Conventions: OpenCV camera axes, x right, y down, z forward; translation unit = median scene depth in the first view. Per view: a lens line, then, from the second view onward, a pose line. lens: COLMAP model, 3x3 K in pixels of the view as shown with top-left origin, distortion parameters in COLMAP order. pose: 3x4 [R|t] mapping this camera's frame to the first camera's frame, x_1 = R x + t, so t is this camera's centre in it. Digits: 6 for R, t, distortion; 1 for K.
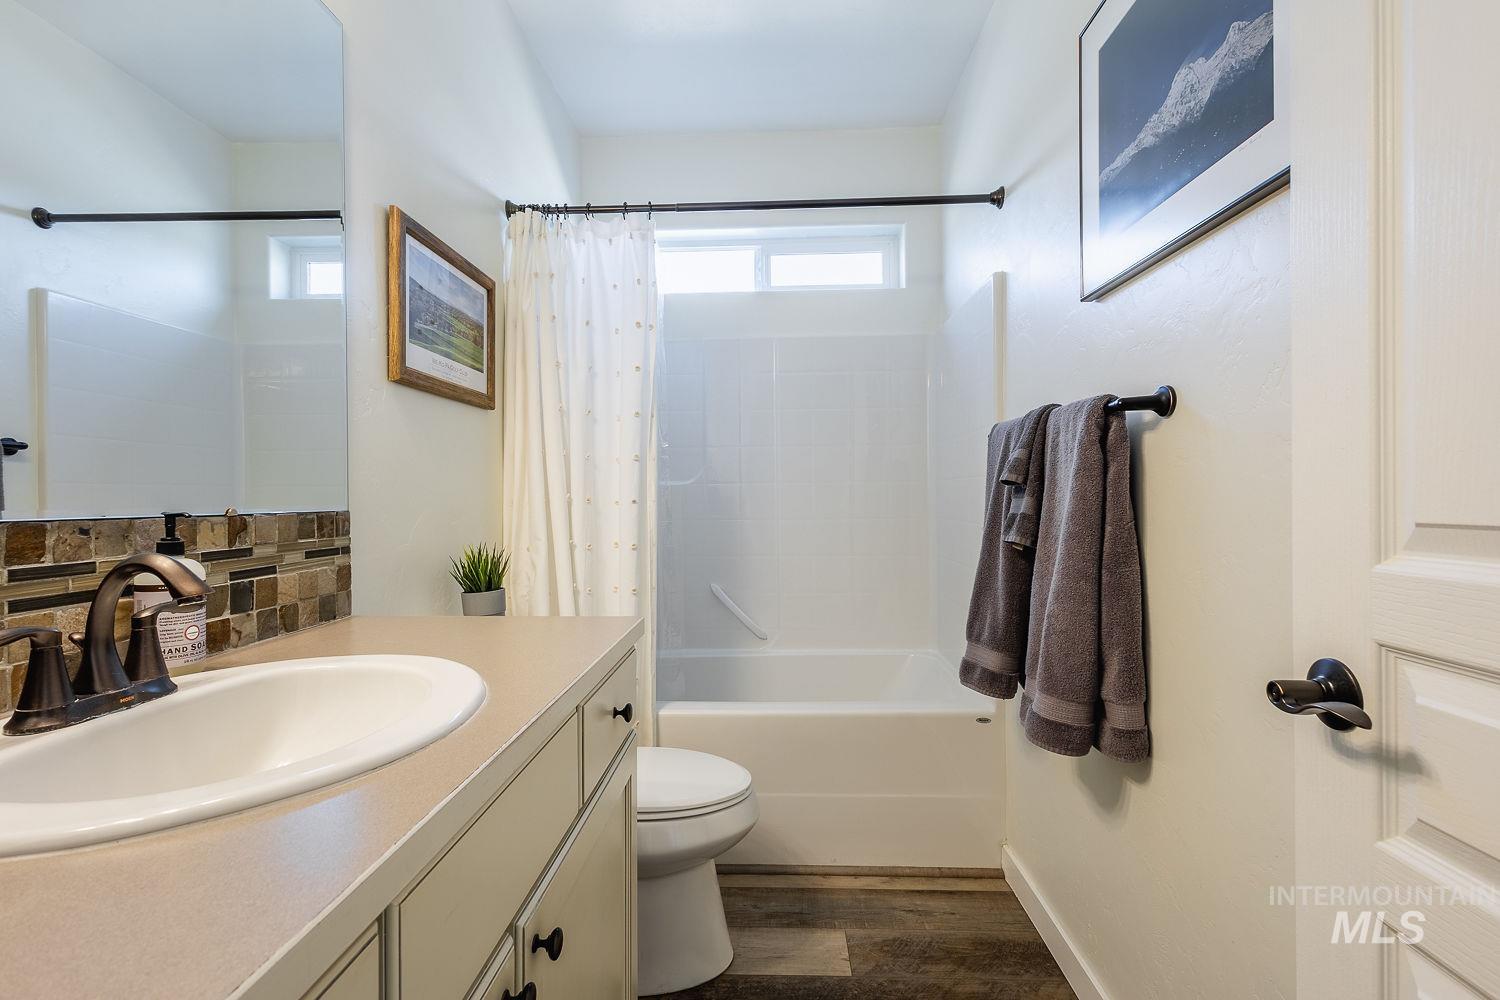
lens RADIAL K [[701.7, 0, 751.0], [0, 701.7, 499.8], [0, 0, 1]] dist [0.012706, -0.006194]
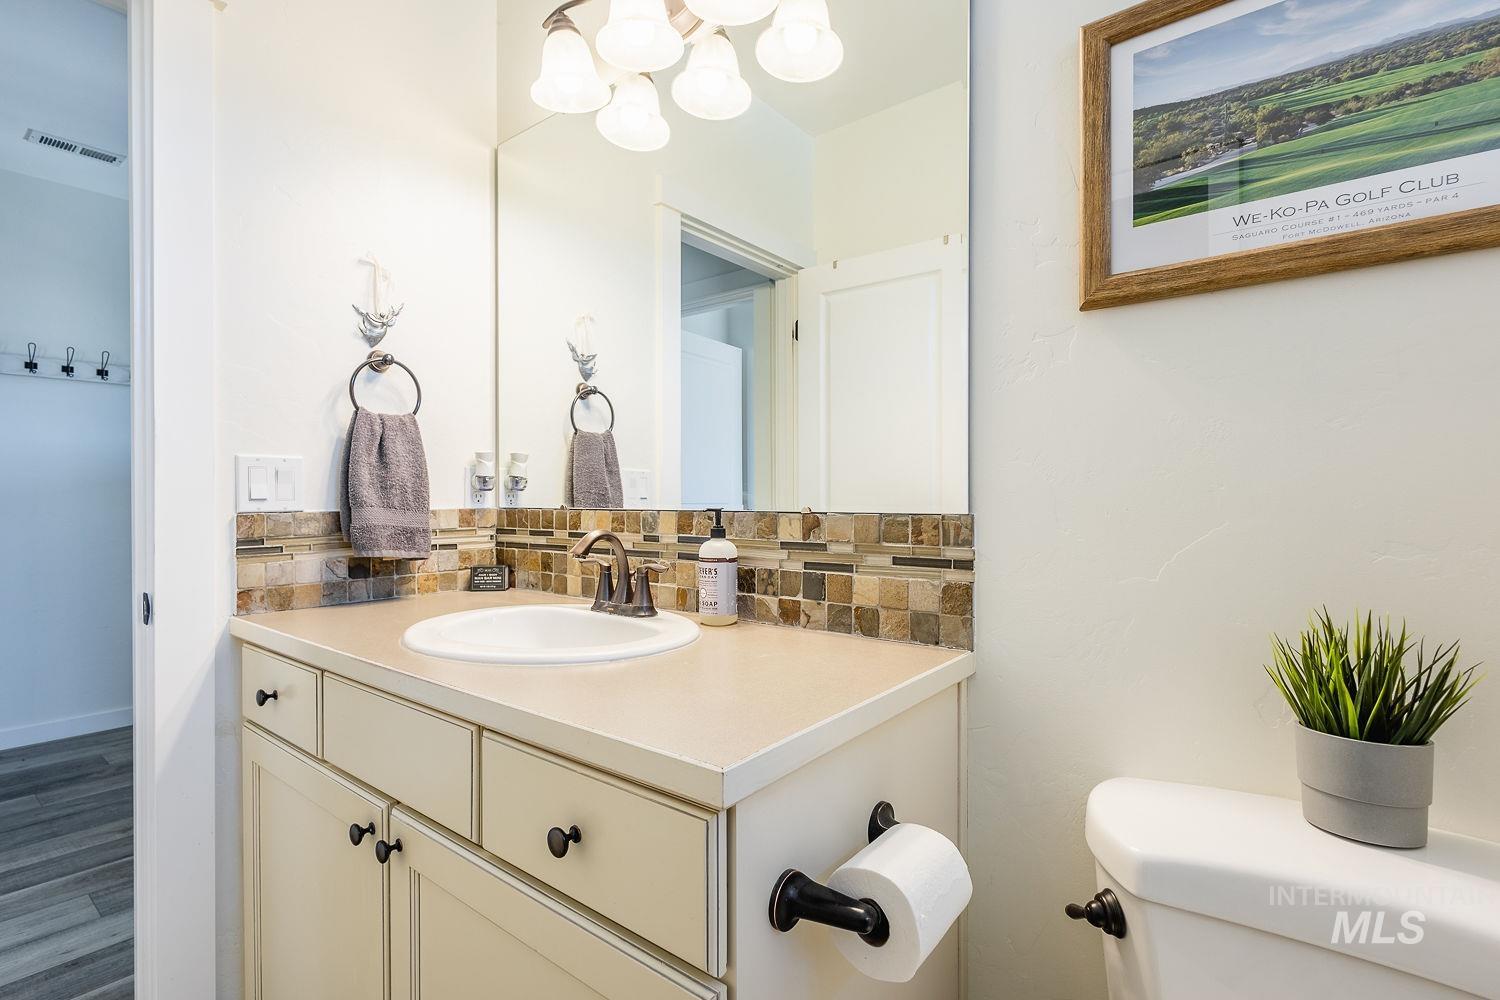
lens RADIAL K [[701.7, 0, 751.0], [0, 701.7, 499.8], [0, 0, 1]] dist [0.012706, -0.006194]
pose [[-0.590171, 0.010275, -0.807213, 0.221151], [0.002199, 0.999936, 0.011120, -0.011150], [0.807275, 0.004788, -0.590156, 1.464843]]
